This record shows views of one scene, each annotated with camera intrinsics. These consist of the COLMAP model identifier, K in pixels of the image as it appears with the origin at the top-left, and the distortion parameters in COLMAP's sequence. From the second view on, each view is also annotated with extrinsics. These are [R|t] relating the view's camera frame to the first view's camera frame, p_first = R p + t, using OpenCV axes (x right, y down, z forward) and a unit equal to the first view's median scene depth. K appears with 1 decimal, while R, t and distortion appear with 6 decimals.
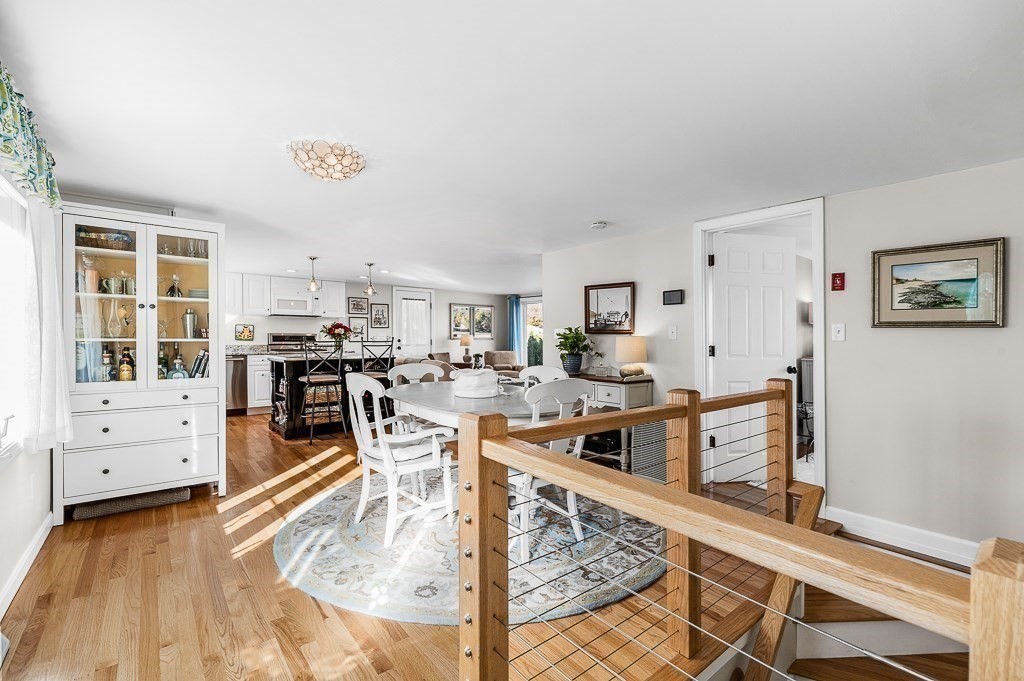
lens RADIAL K [[448.2, 0, 510.1], [0, 448.2, 337.4], [0, 0, 1]] dist [0.002249, 0.000079]
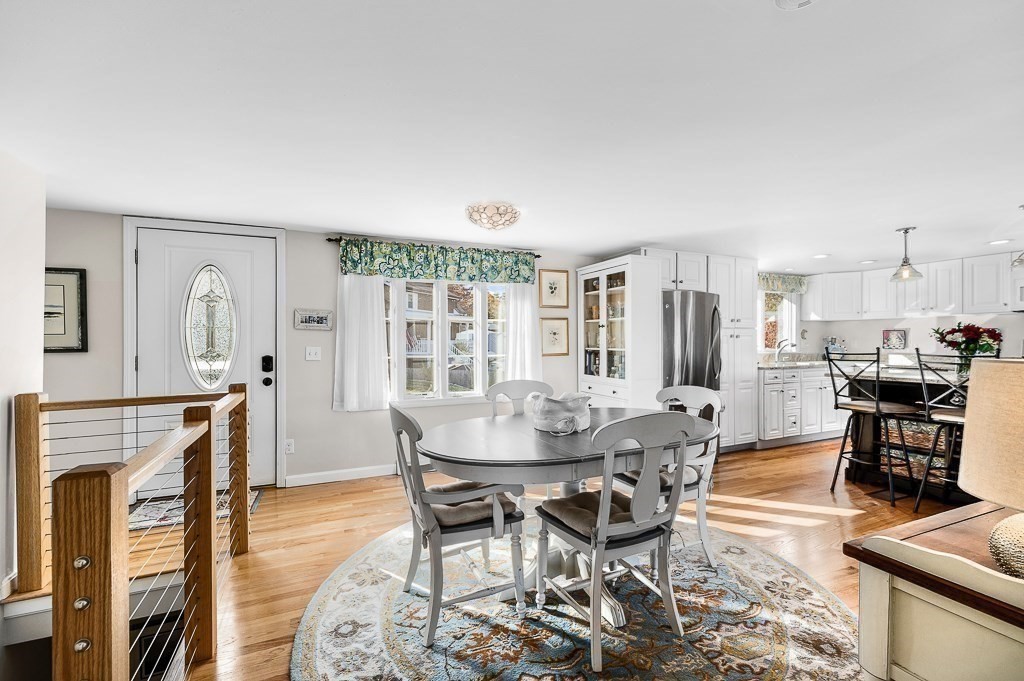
lens RADIAL K [[448.2, 0, 512.2], [0, 448.2, 344.4], [0, 0, 1]] dist [0.002249, 0.000079]
pose [[-0.271913, 0.002079, -0.962320, 0.642071], [-0.002870, 0.999991, 0.002971, -0.013045], [0.962318, 0.003569, -0.271904, 1.062230]]
